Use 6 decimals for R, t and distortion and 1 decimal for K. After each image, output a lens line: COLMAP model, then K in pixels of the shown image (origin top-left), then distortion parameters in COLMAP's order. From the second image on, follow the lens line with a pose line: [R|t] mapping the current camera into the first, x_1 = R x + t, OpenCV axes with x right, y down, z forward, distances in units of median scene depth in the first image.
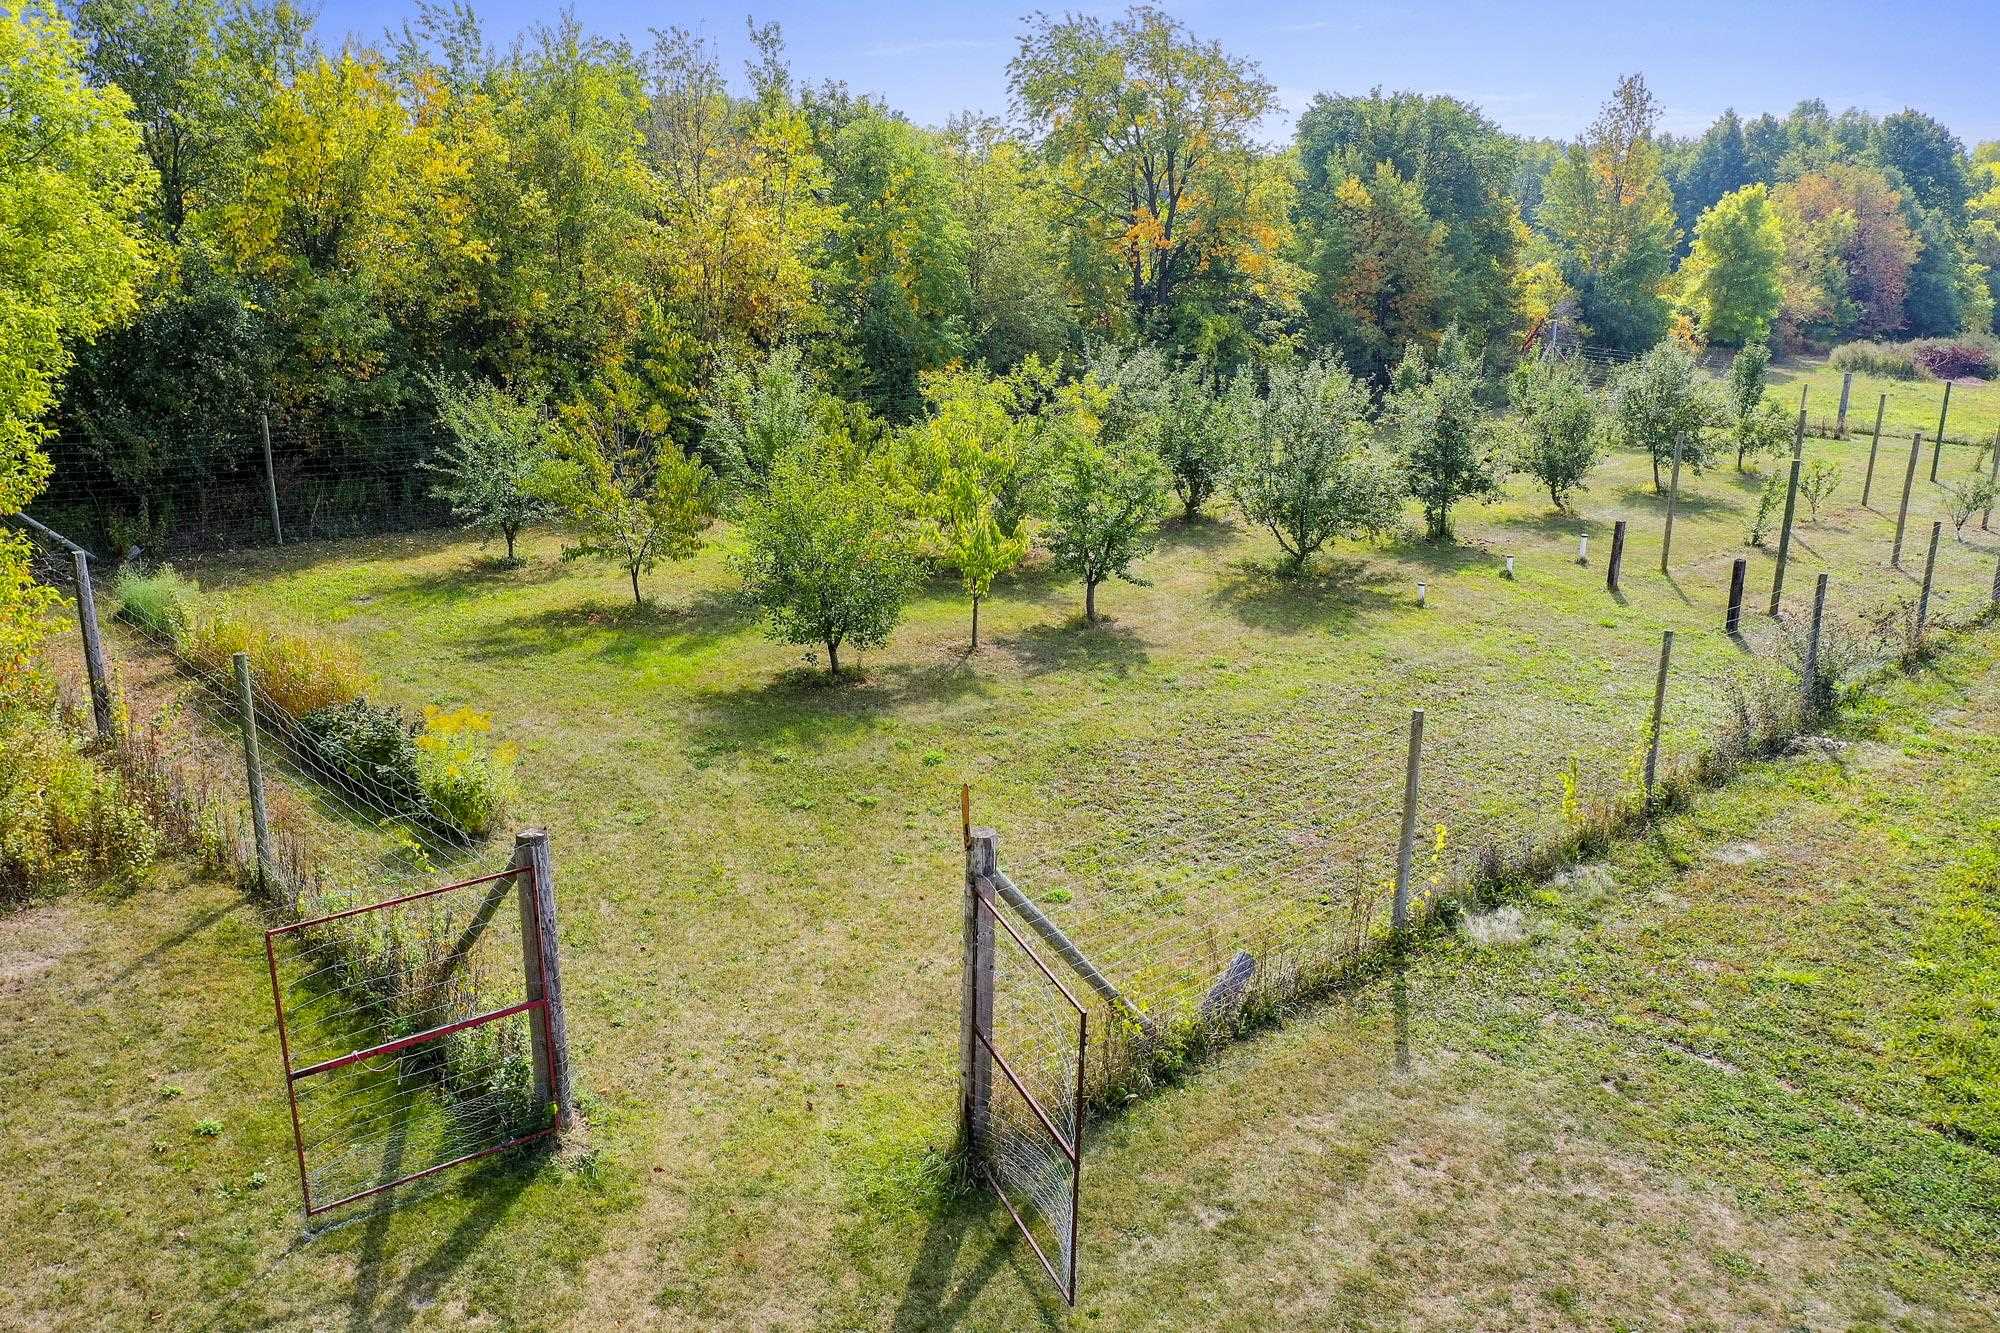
lens RADIAL K [[1549.0, 0, 998.9], [0, 1549.0, 662.5], [0, 0, 1]] dist [-0.020588, 0.006453]
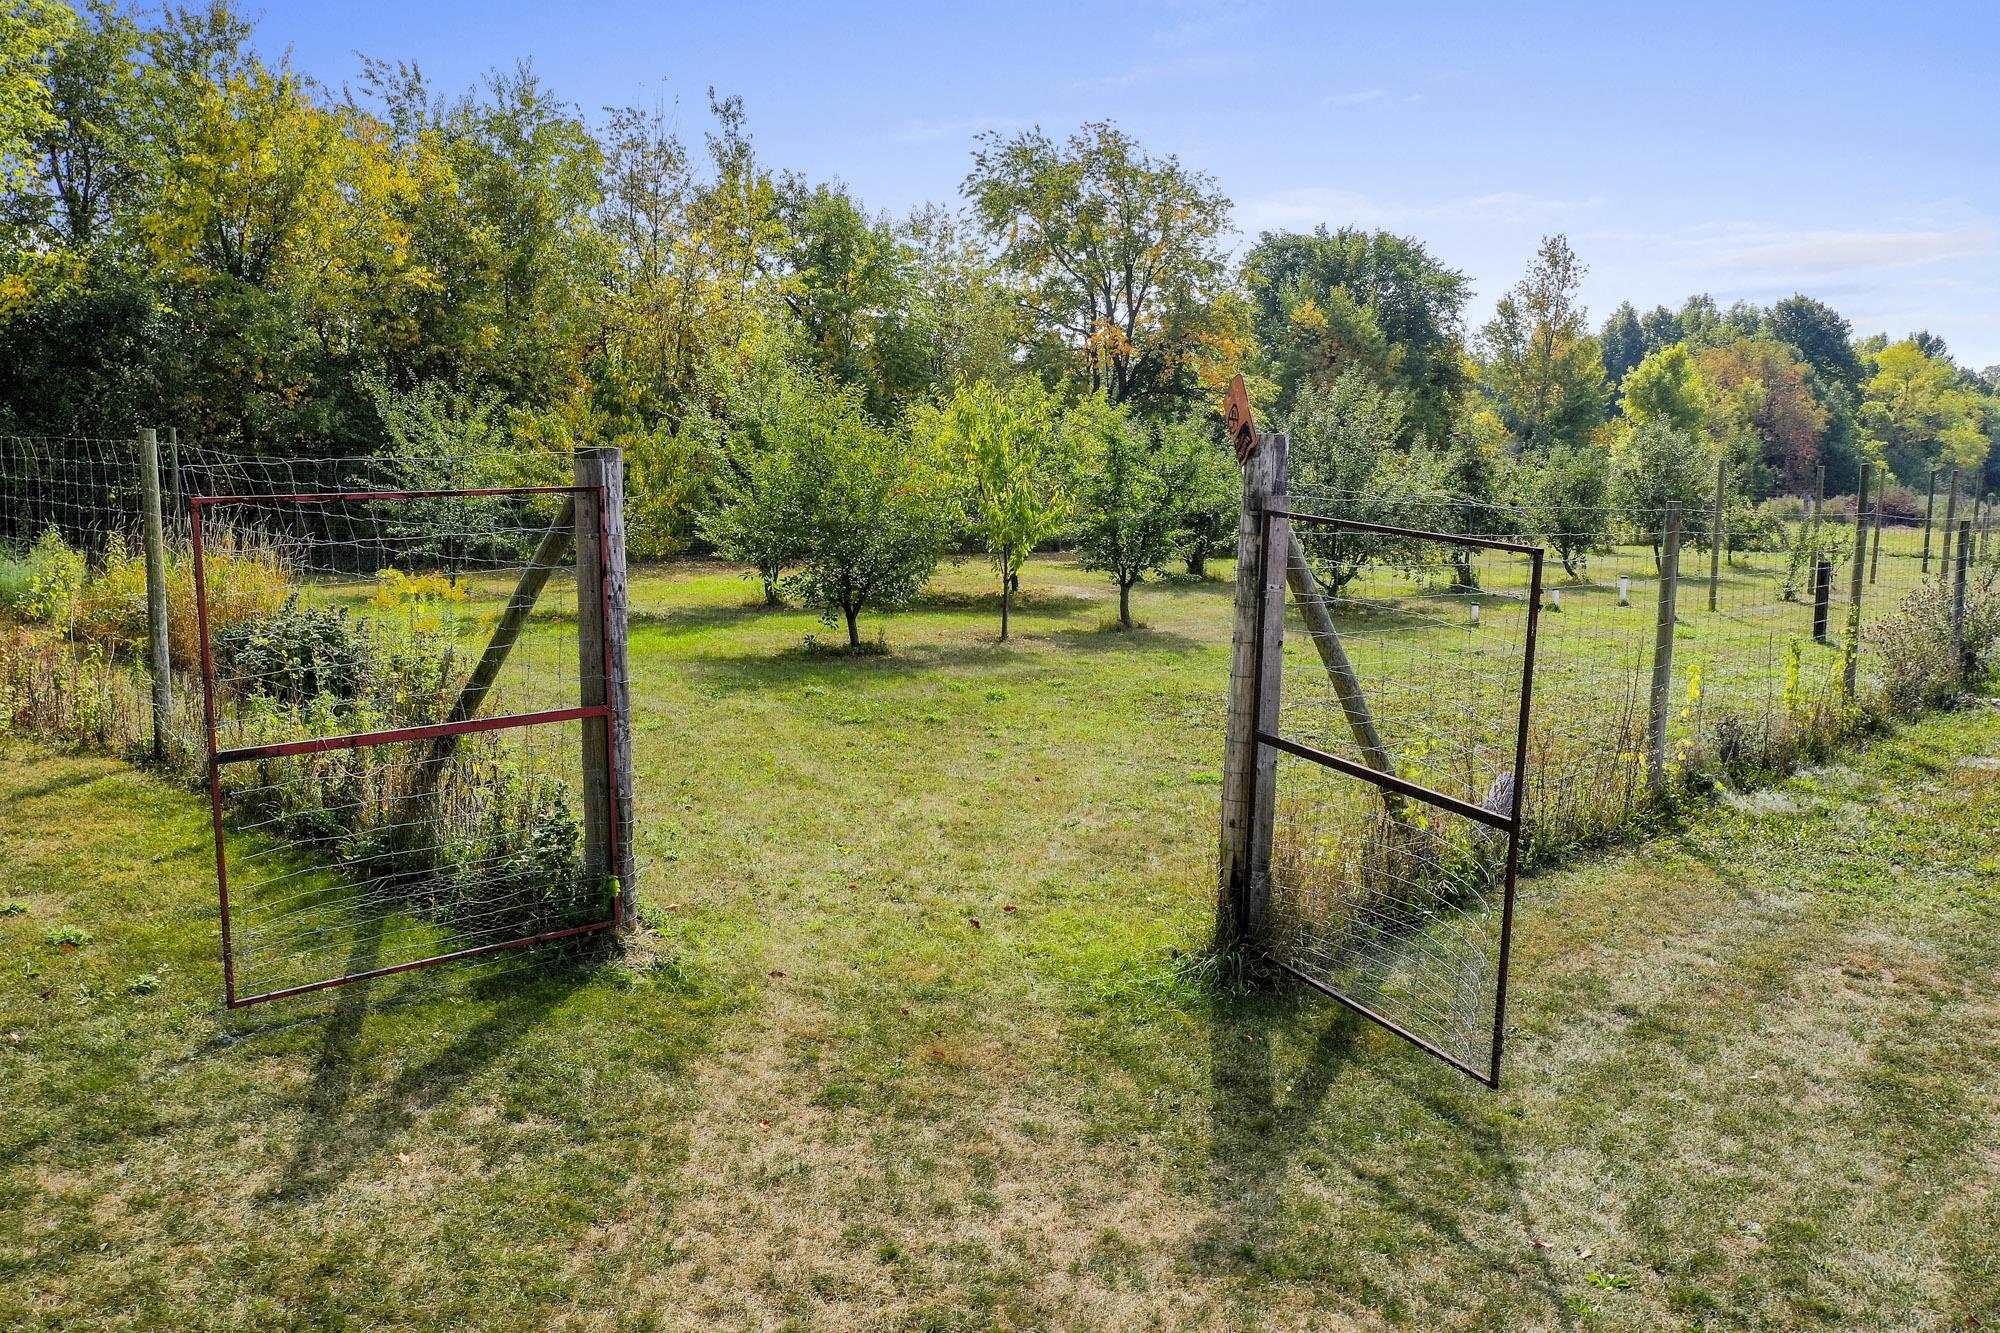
lens RADIAL K [[1549.0, 0, 996.3], [0, 1549.0, 665.6], [0, 0, 1]] dist [-0.020588, 0.006453]
pose [[0.998051, -0.007699, 0.061921, -0.060177], [0.016709, 0.989093, -0.146339, 0.106636], [-0.060119, 0.147089, 0.987295, 0.118407]]
